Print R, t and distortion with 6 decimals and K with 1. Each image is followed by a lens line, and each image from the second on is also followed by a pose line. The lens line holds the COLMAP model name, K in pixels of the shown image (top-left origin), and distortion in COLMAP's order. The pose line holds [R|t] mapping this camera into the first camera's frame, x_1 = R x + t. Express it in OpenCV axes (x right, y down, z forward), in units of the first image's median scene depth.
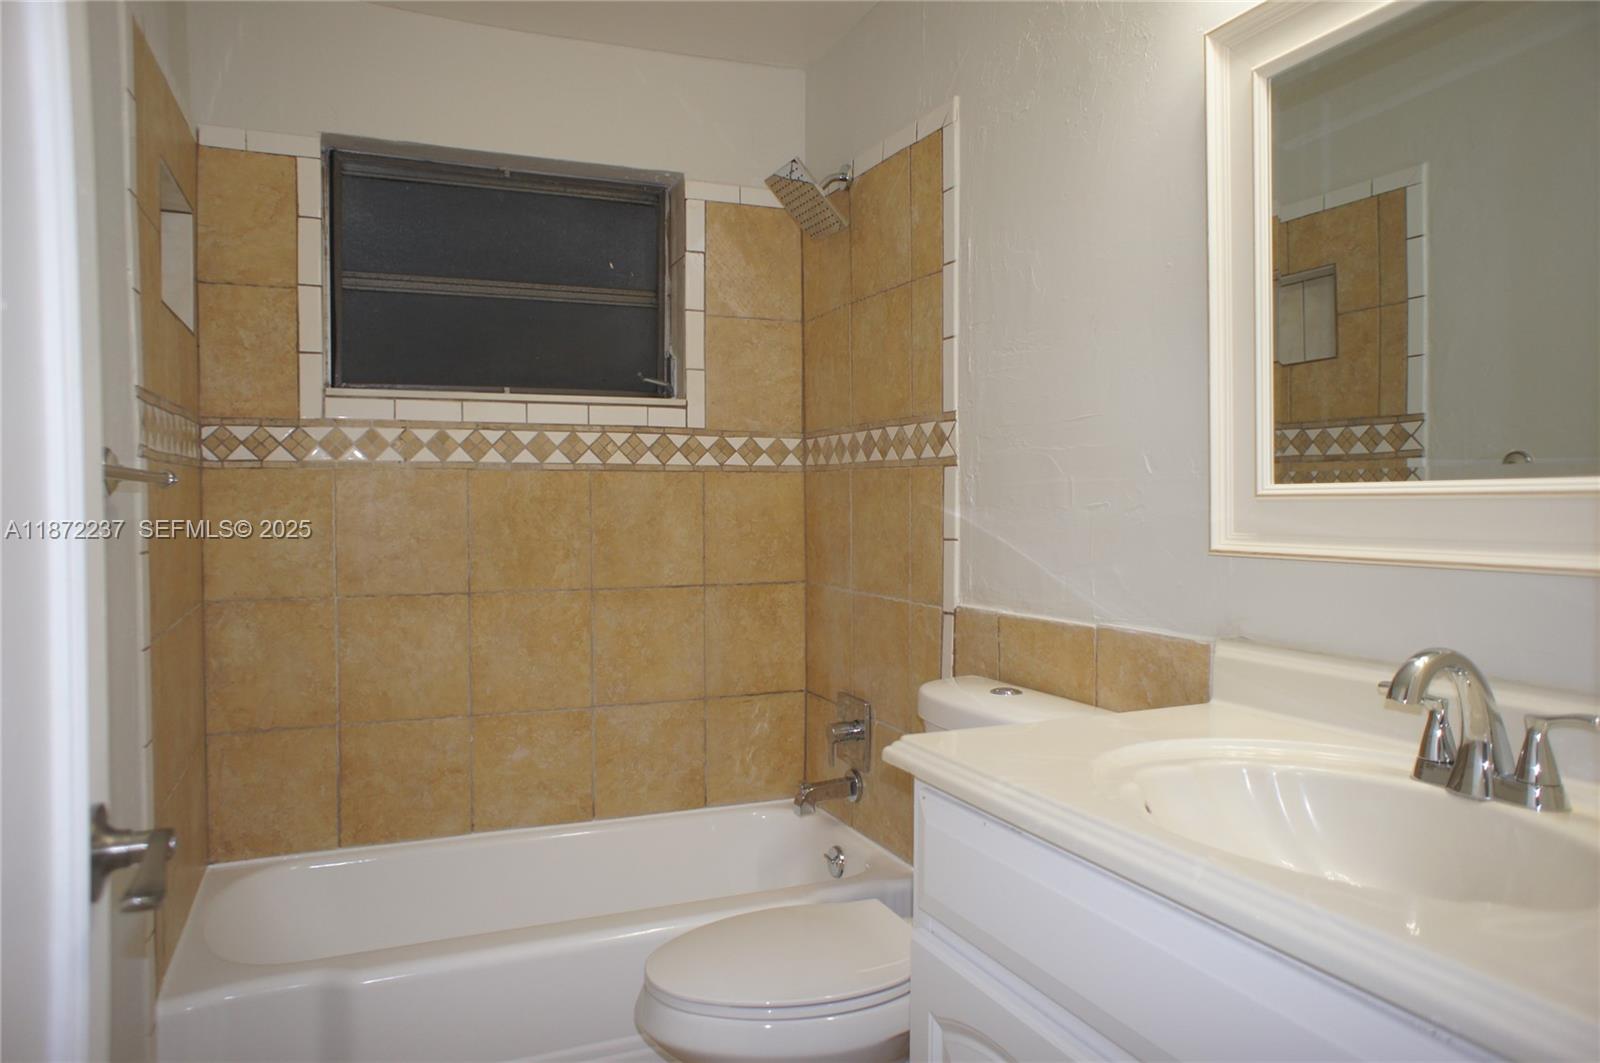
lens RADIAL K [[1076.8, 0, 795.9], [0, 1076.8, 529.3], [0, 0, 1]] dist [-0.062006, 0.090304]
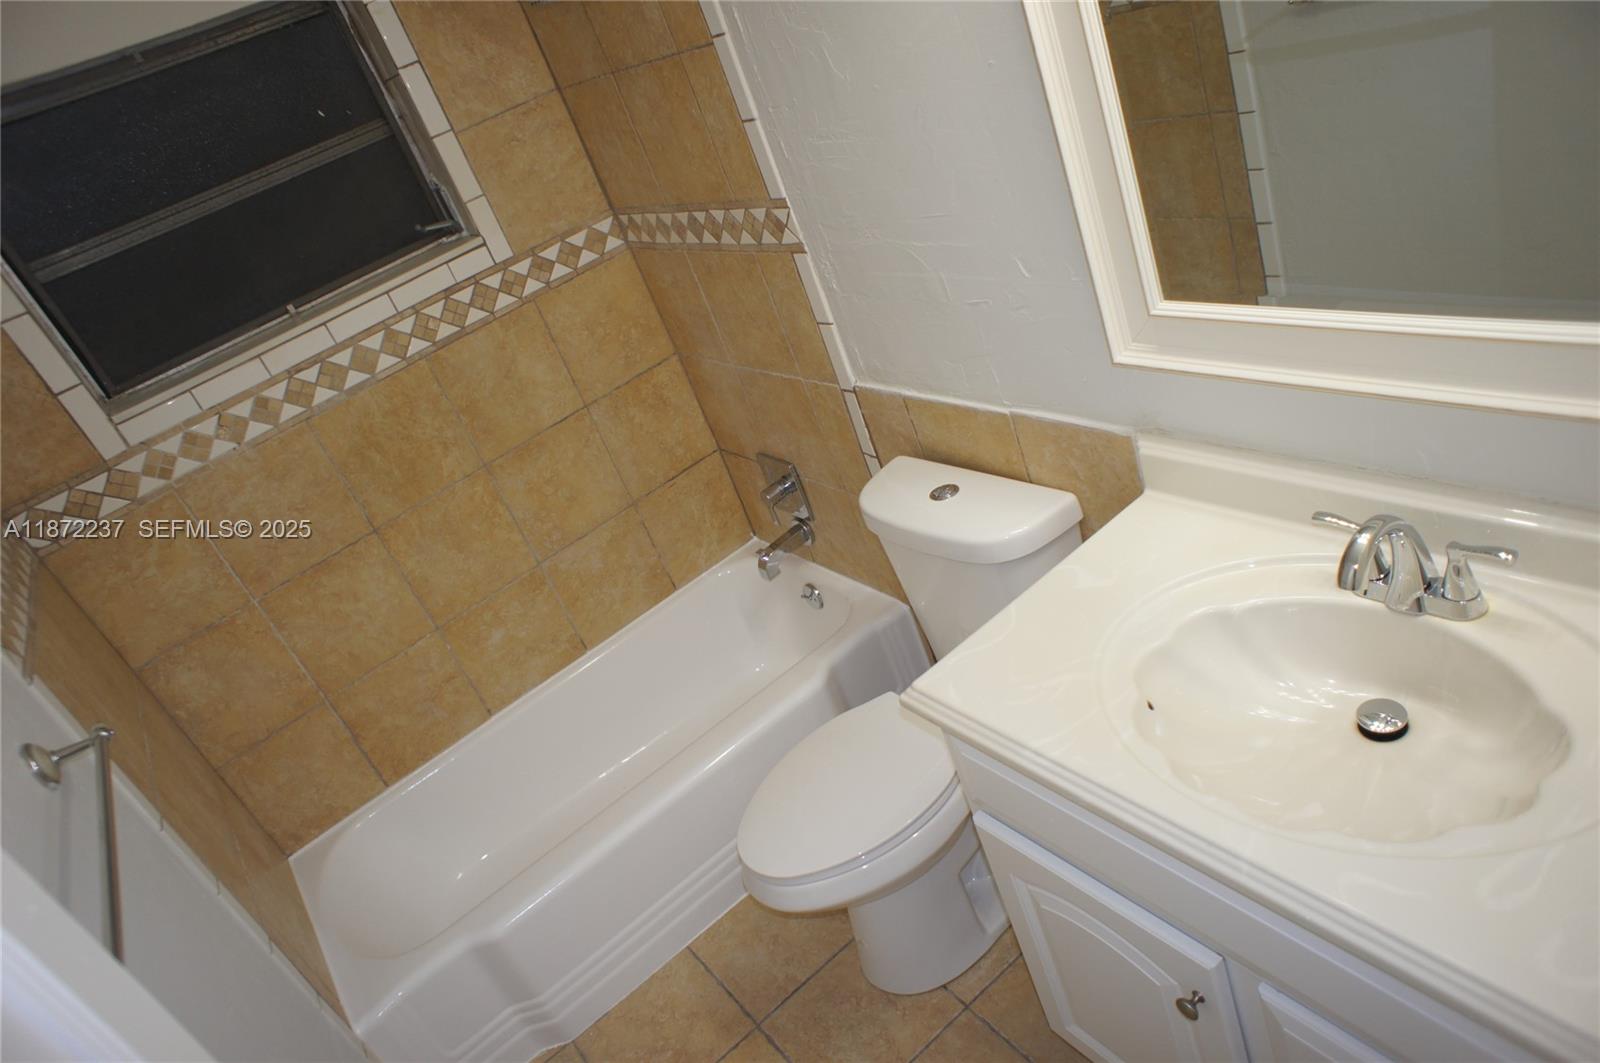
lens RADIAL K [[1069.2, 0, 799.7], [0, 1069.2, 542.4], [0, 0, 1]] dist [-0.063409, 0.090235]
pose [[0.915726, -0.399844, 0.039632, 0.004742], [0.345563, 0.834039, 0.430076, -0.216160], [-0.205018, -0.380137, 0.901922, 0.052276]]
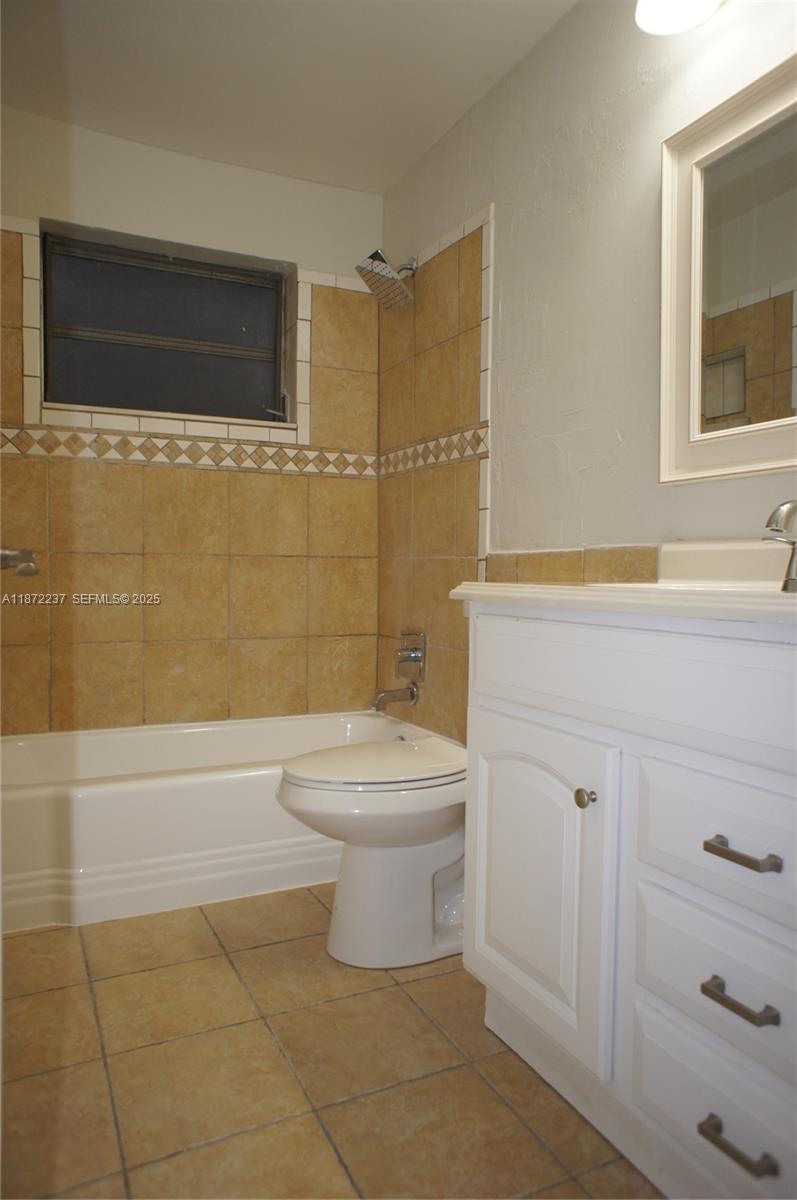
lens RADIAL K [[801.9, 0, 398.5], [0, 801.9, 600.0], [0, 0, 1]] dist [-0.063409, 0.090235]
pose [[0.998279, 0.008889, 0.057962, -0.029770], [-0.010063, 0.999750, 0.019989, 0.097864], [-0.057770, -0.020538, 0.998119, -0.071959]]
